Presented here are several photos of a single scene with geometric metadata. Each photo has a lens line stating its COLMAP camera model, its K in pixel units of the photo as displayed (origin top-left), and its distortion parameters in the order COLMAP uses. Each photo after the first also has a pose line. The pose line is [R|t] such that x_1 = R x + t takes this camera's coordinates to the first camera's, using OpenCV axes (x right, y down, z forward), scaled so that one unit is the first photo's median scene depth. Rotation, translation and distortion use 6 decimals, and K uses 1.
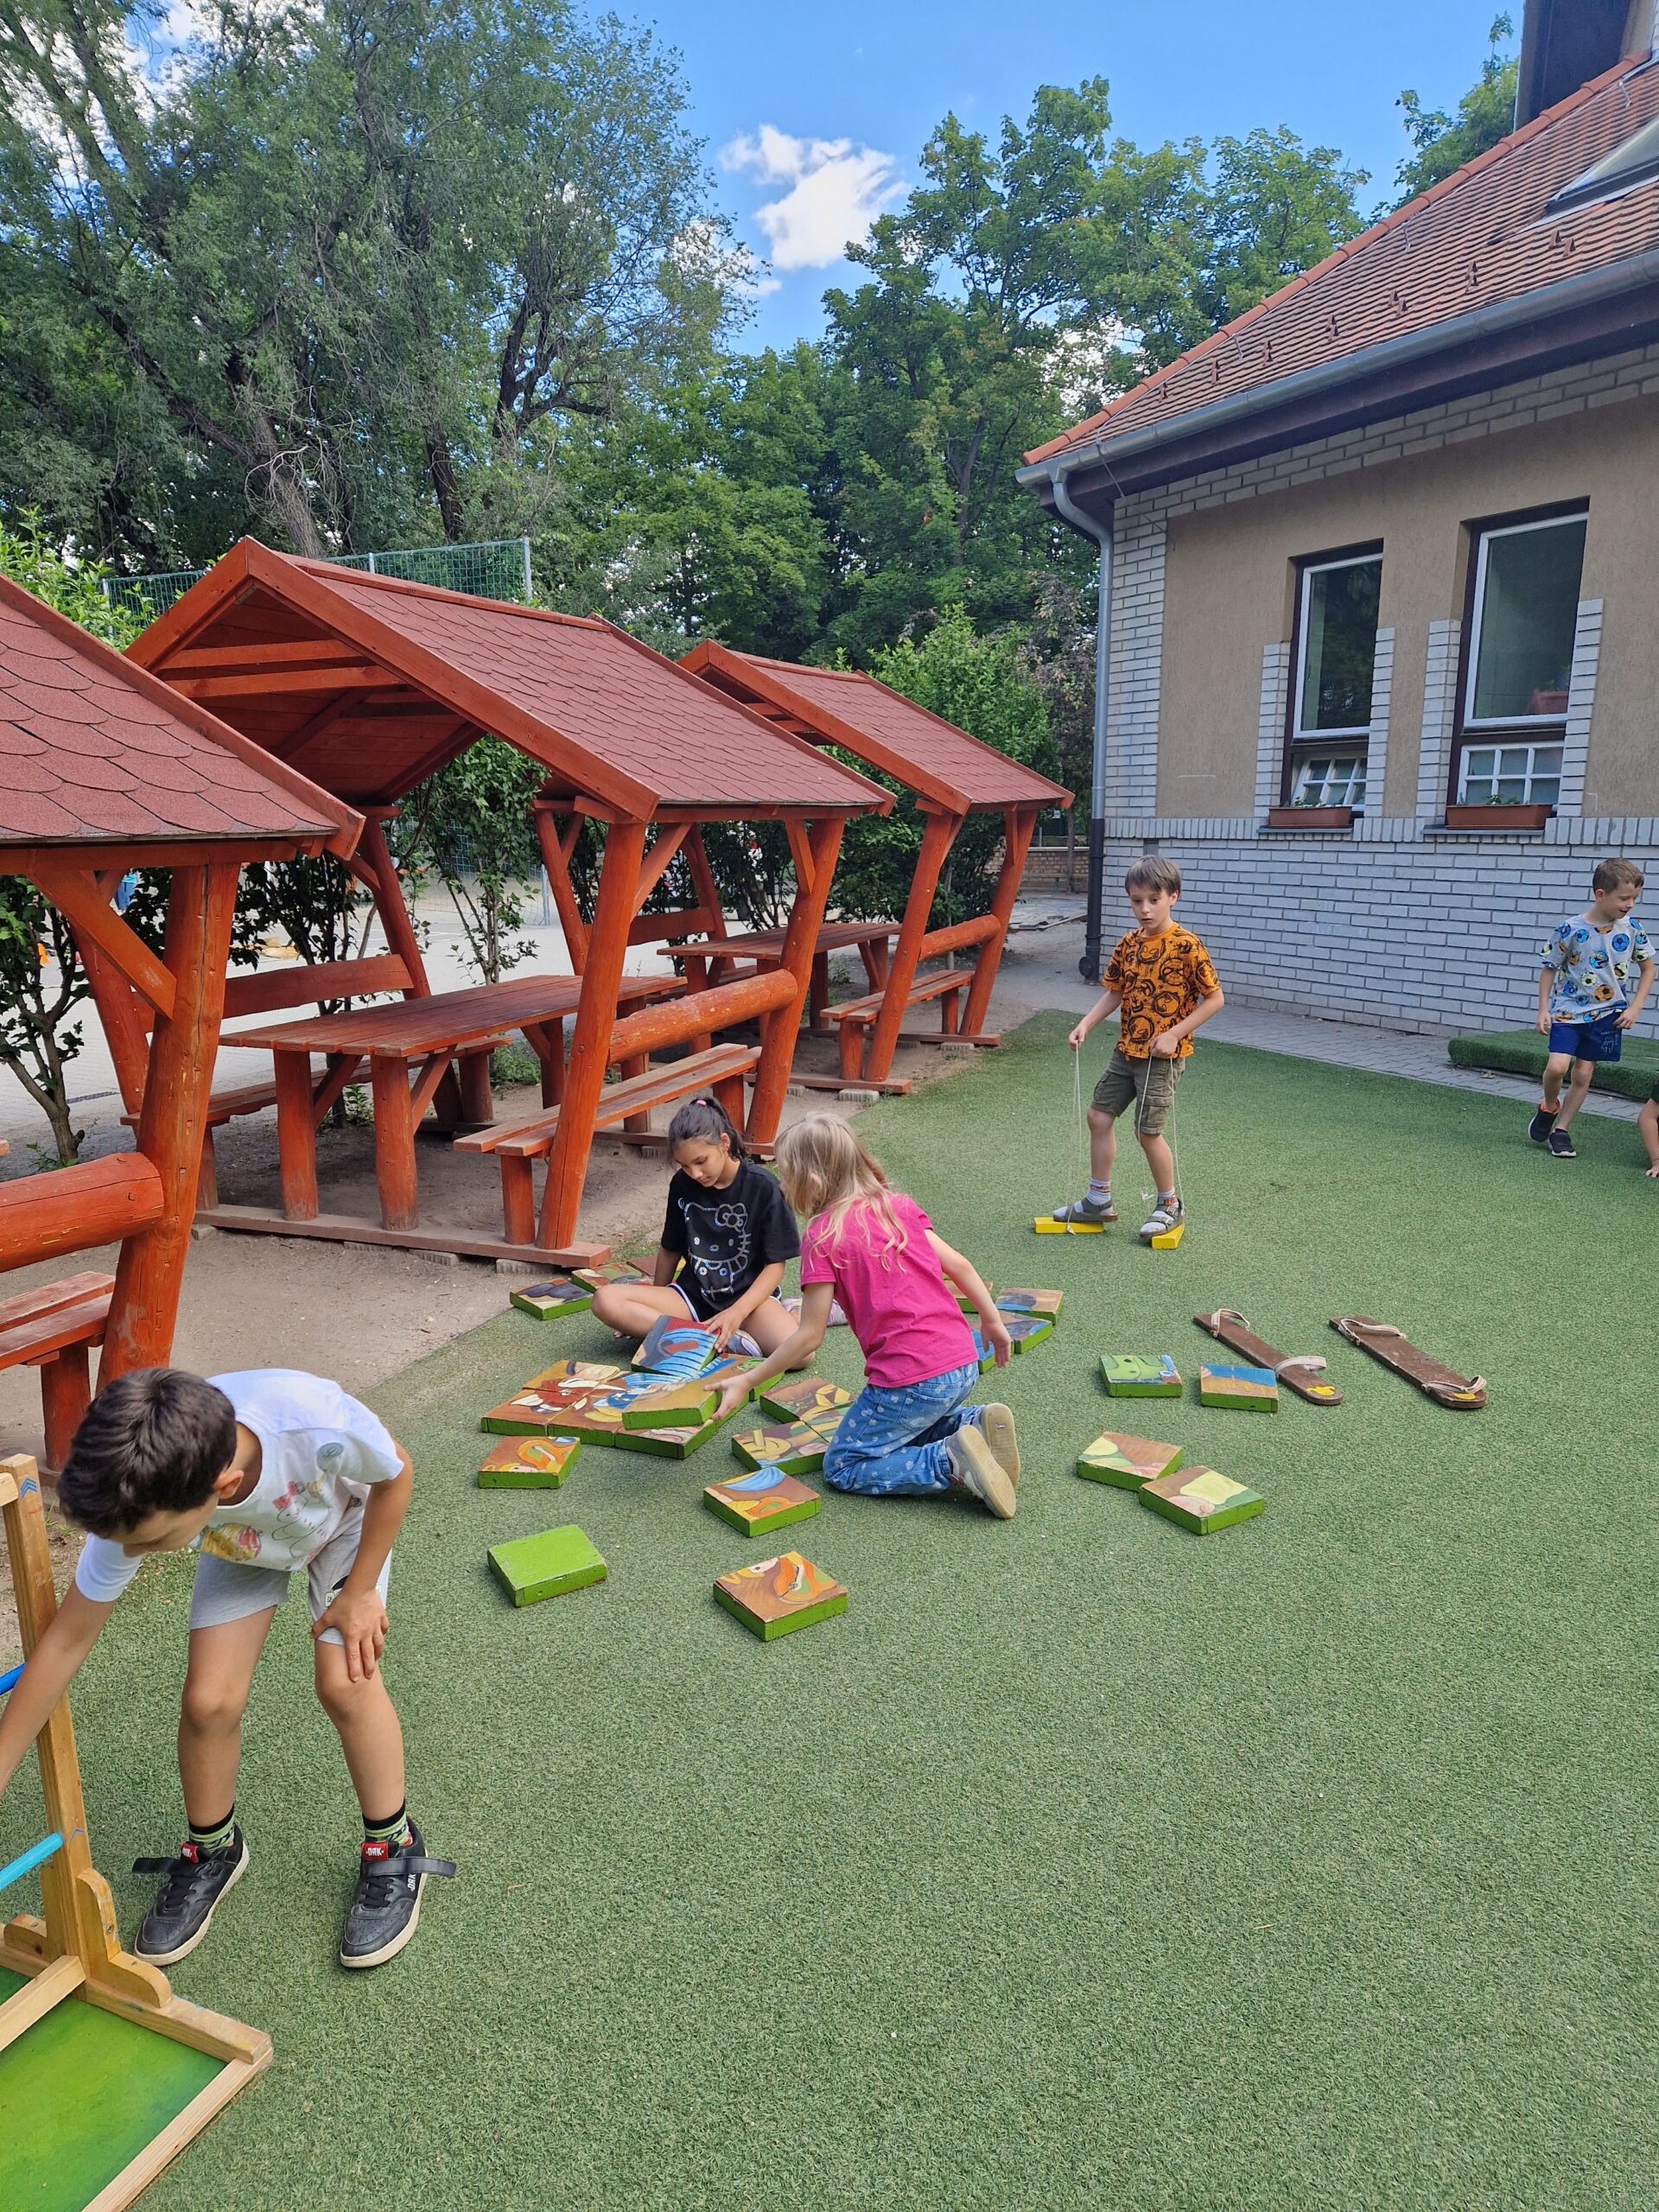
lens RADIAL K [[1458.7, 0, 841.7], [0, 1458.7, 1114.3], [0, 0, 1]] dist [0.075286, -0.062891]
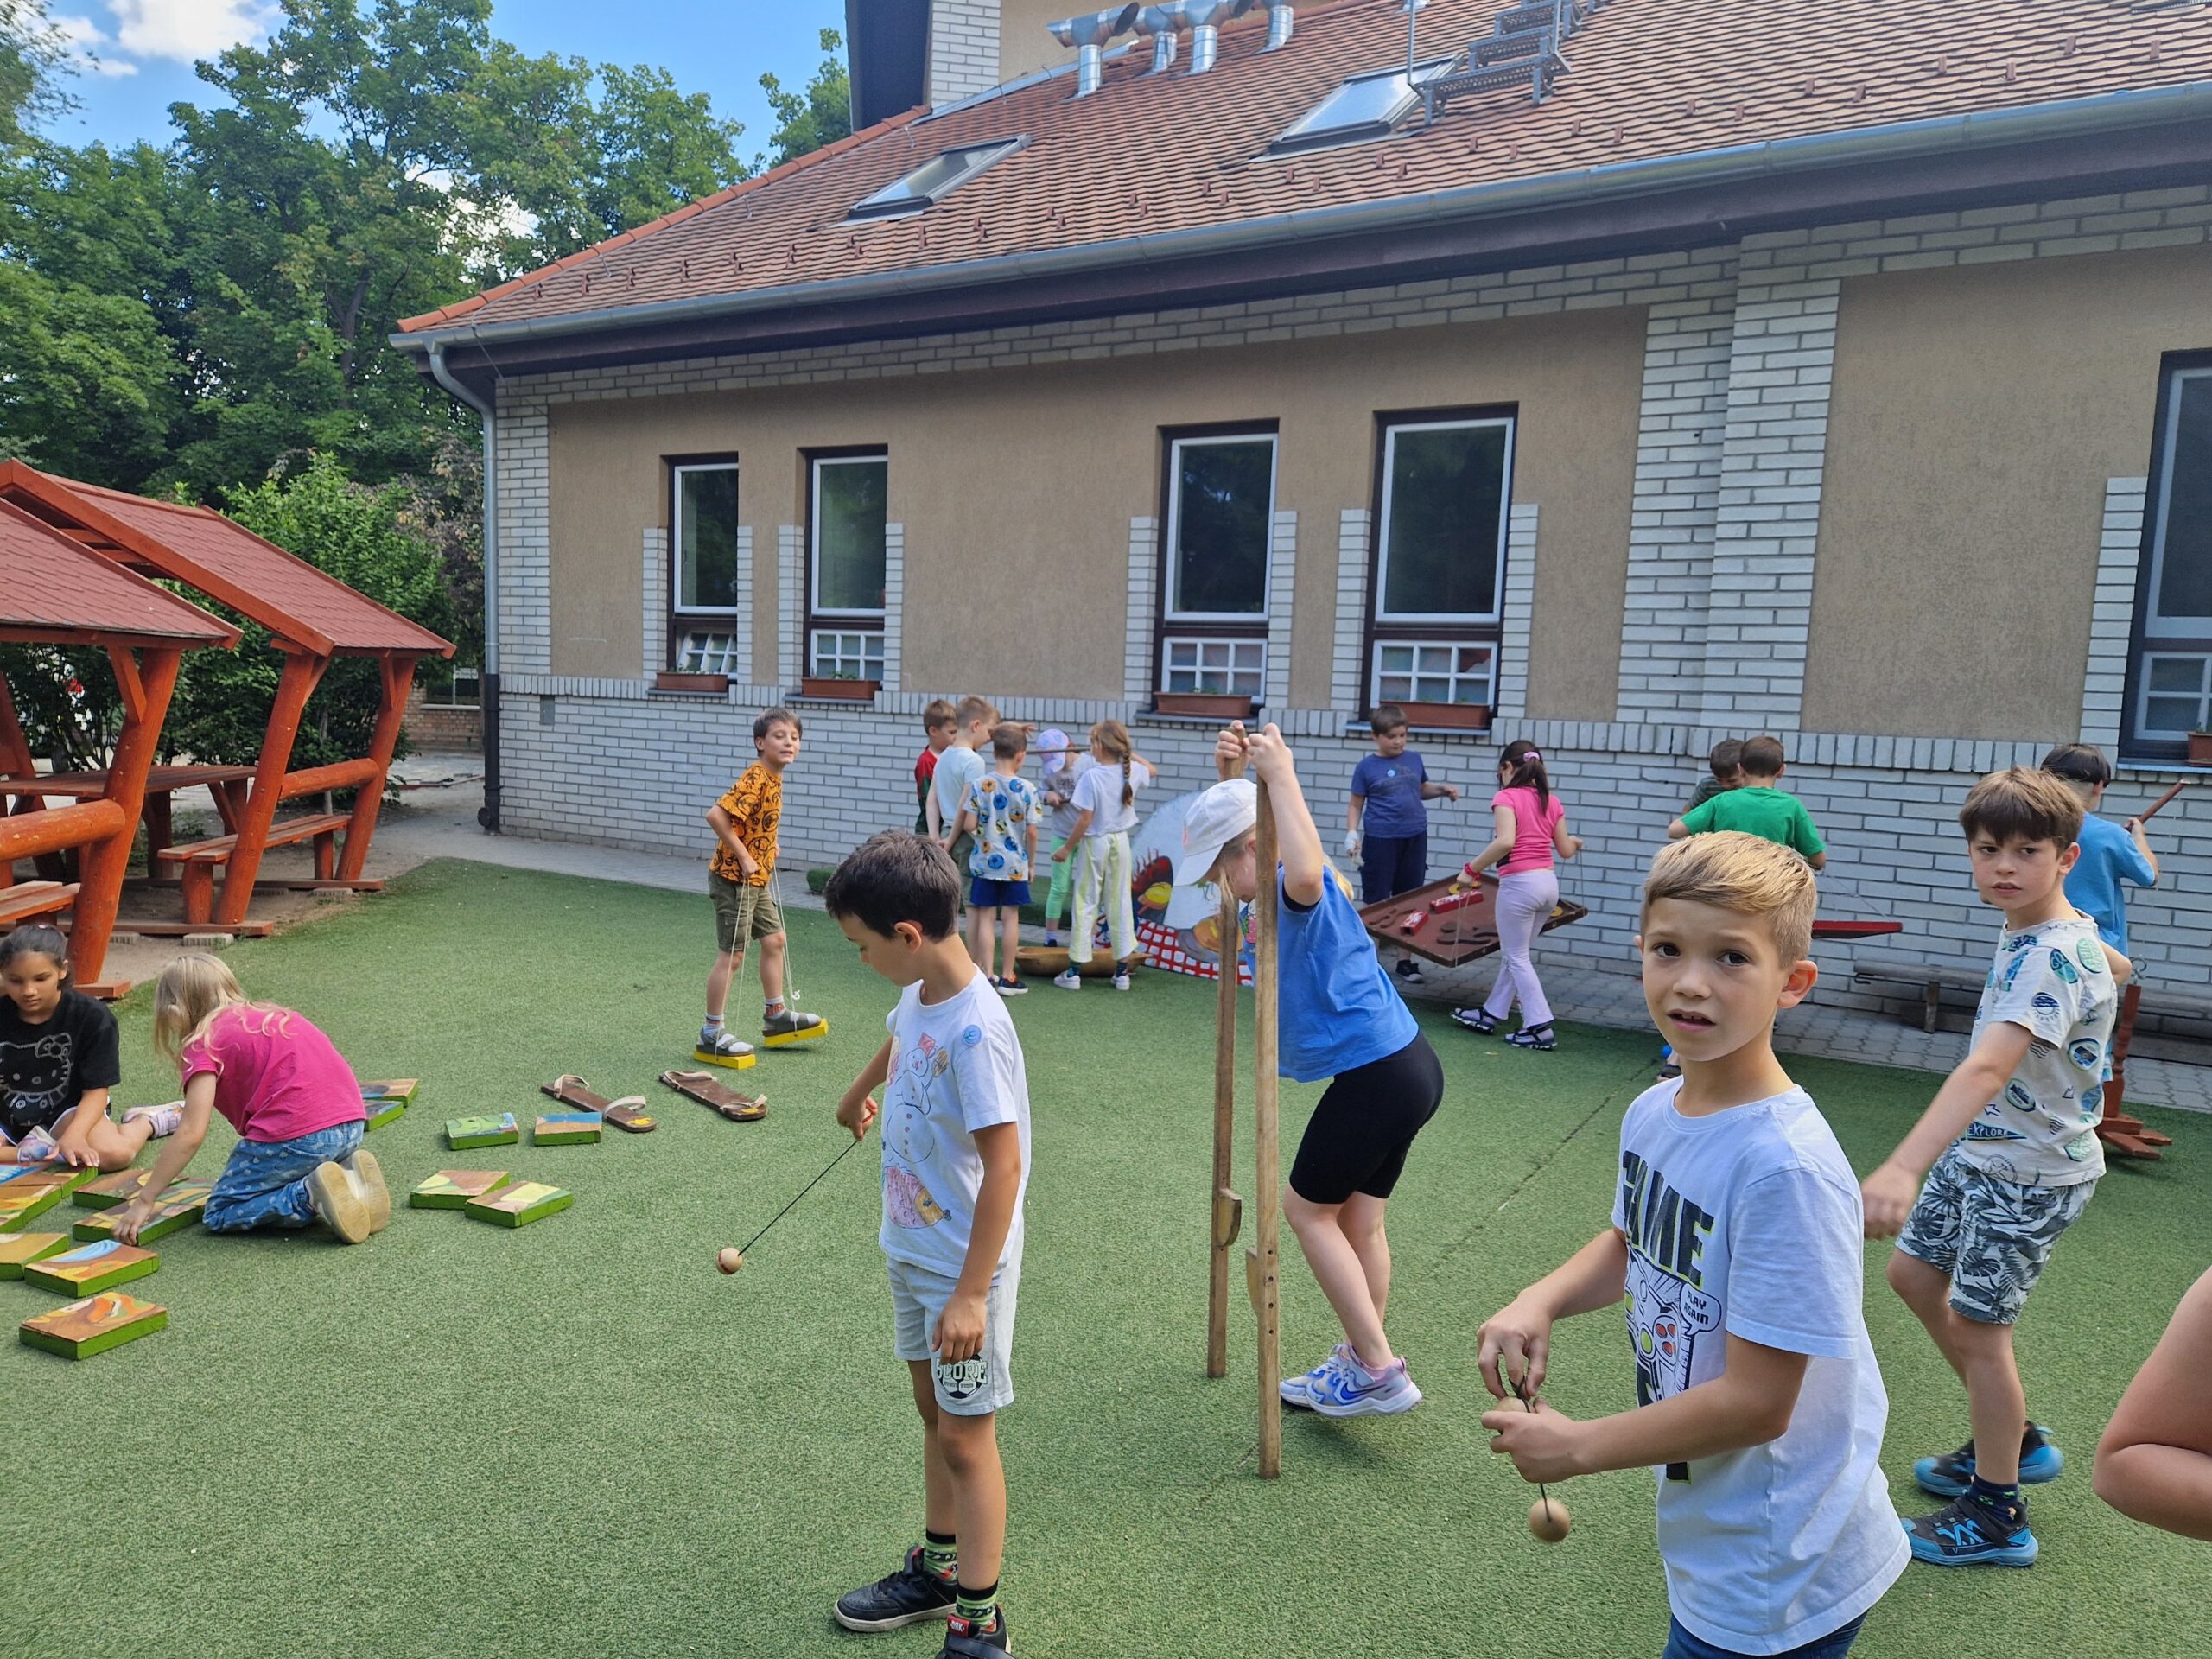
lens RADIAL K [[1458.7, 0, 1124.1], [0, 1458.7, 837.9], [0, 0, 1]] dist [0.075286, -0.062891]
pose [[0.851699, -0.010502, 0.523926, 0.009885], [0.062841, 0.994631, -0.082218, 0.029834], [-0.520250, 0.102949, 0.847786, -0.111303]]
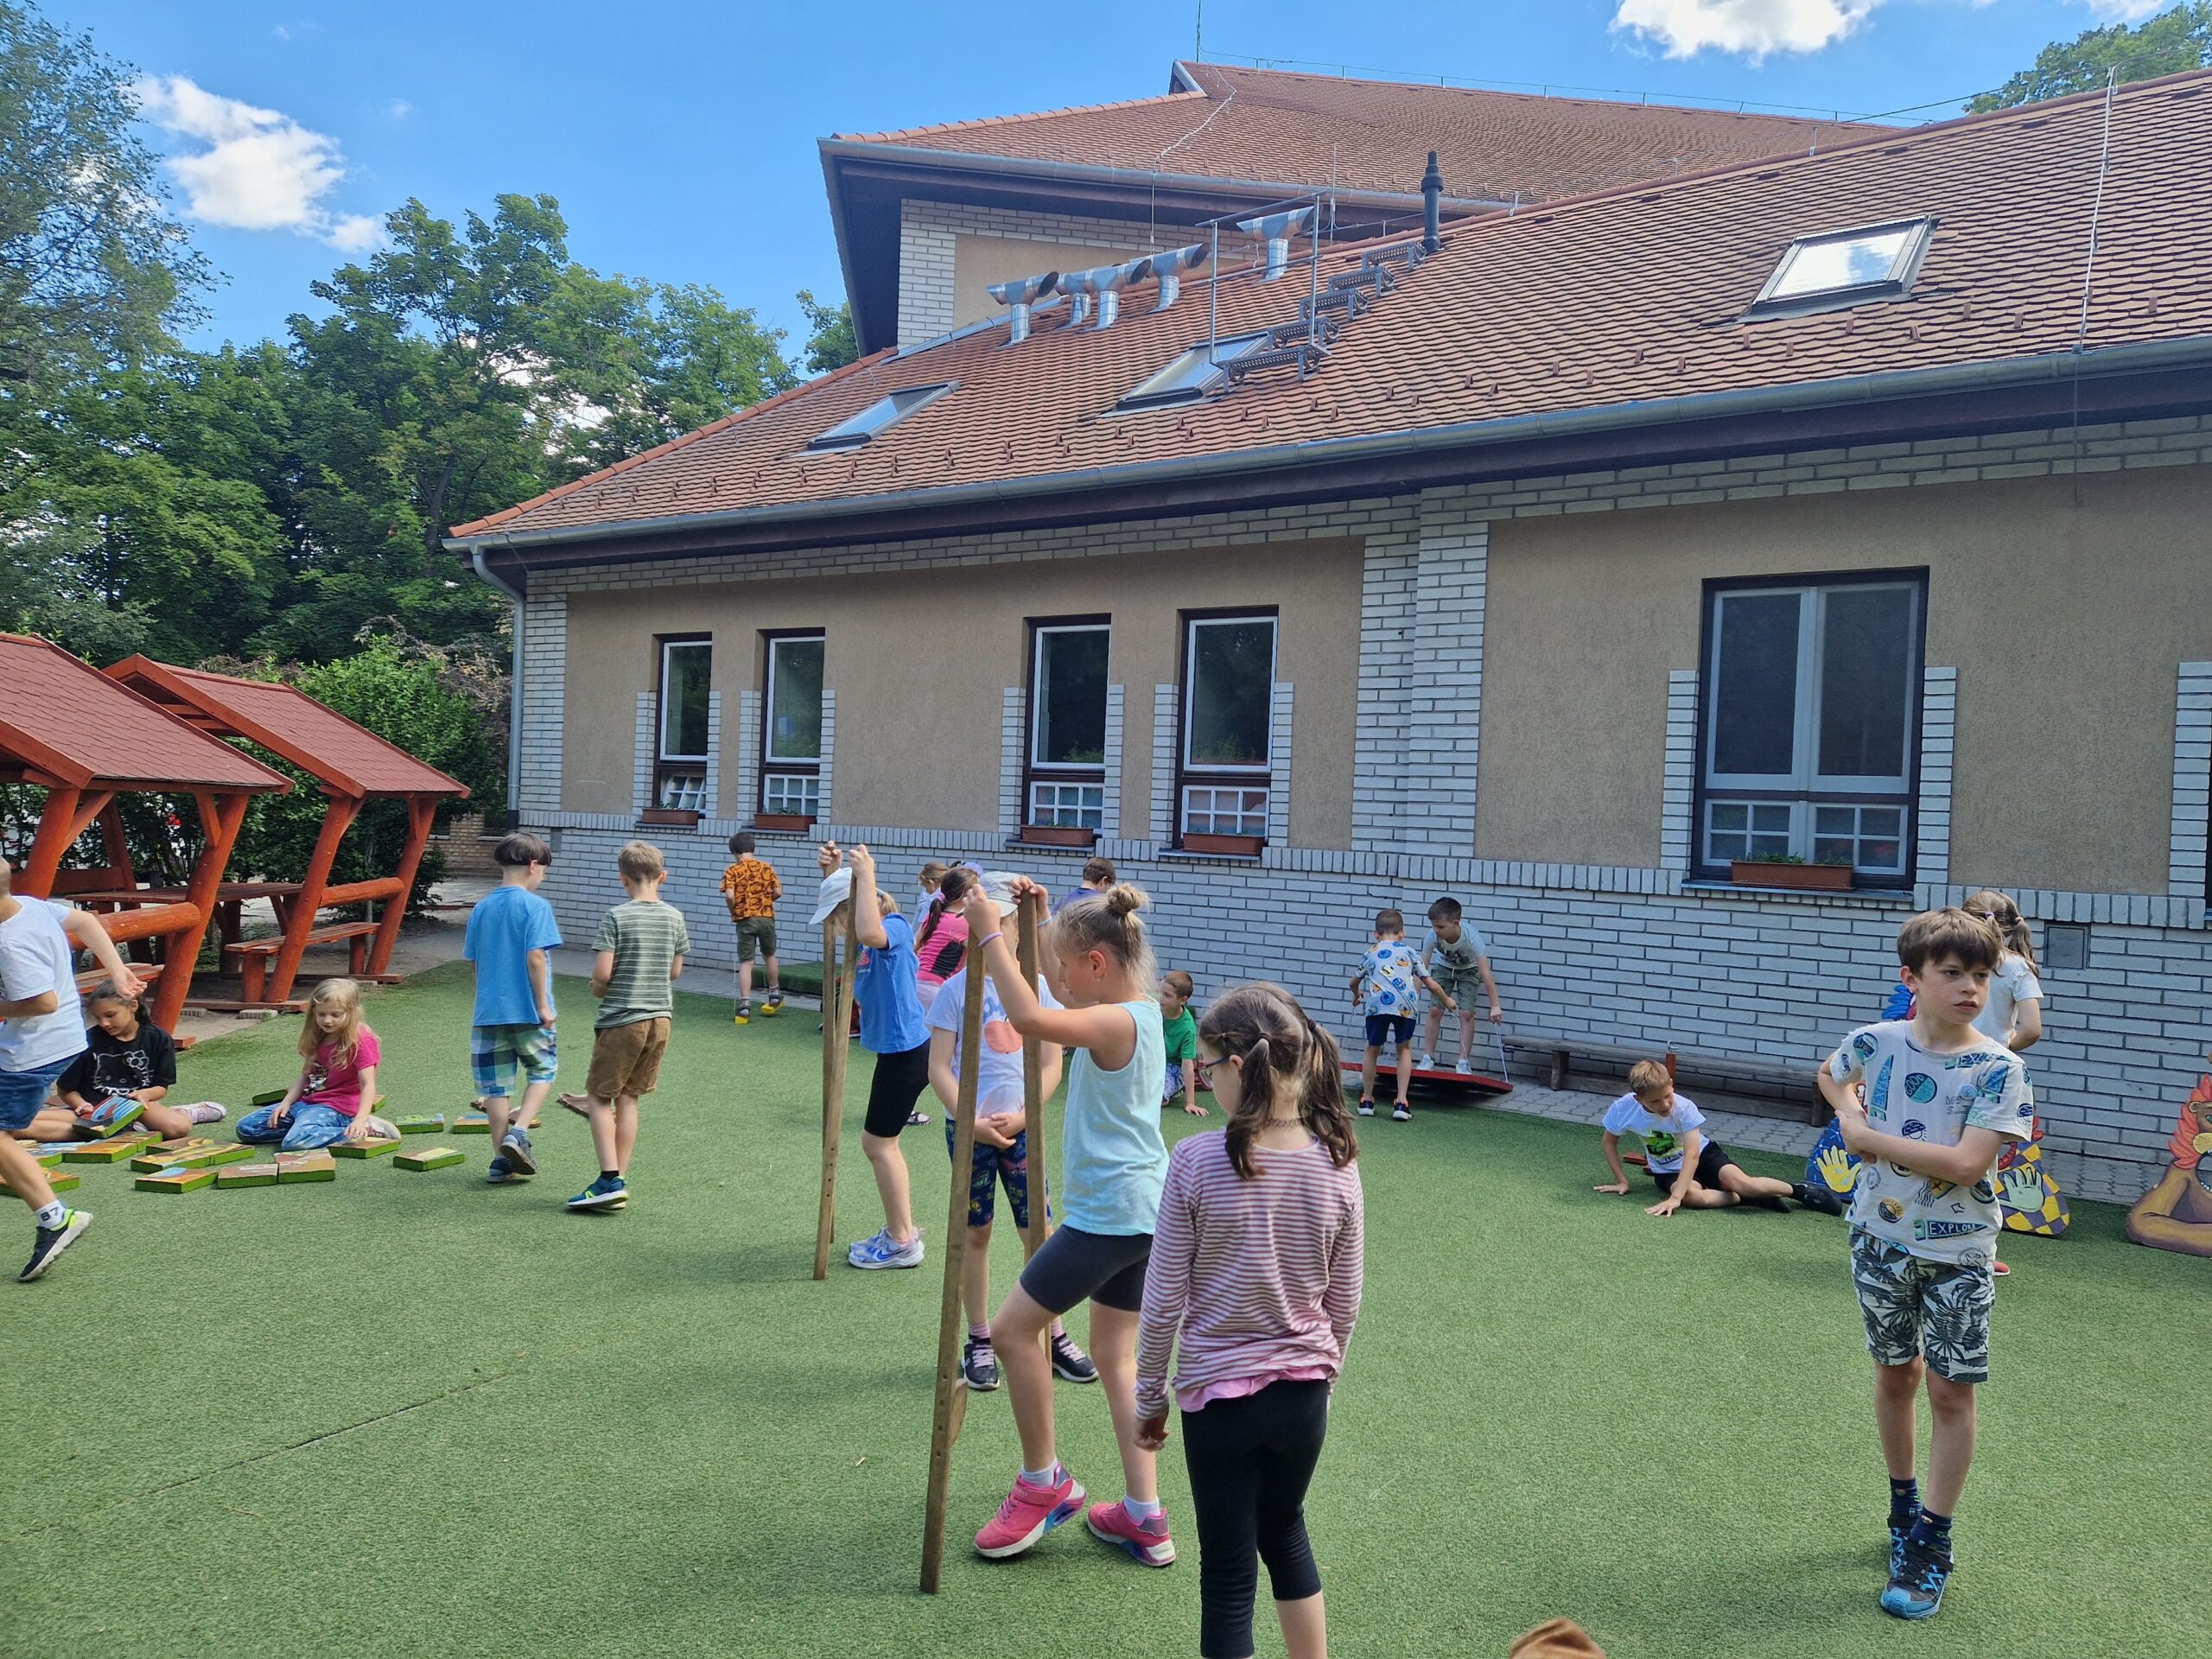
lens RADIAL K [[1458.7, 0, 1129.5], [0, 1458.7, 824.0], [0, 0, 1]] dist [0.075286, -0.062891]
pose [[0.872057, 0.044043, 0.487419, 0.026350], [0.052915, 0.981619, -0.183371, 0.077491], [-0.486535, 0.185701, 0.853697, -0.370410]]
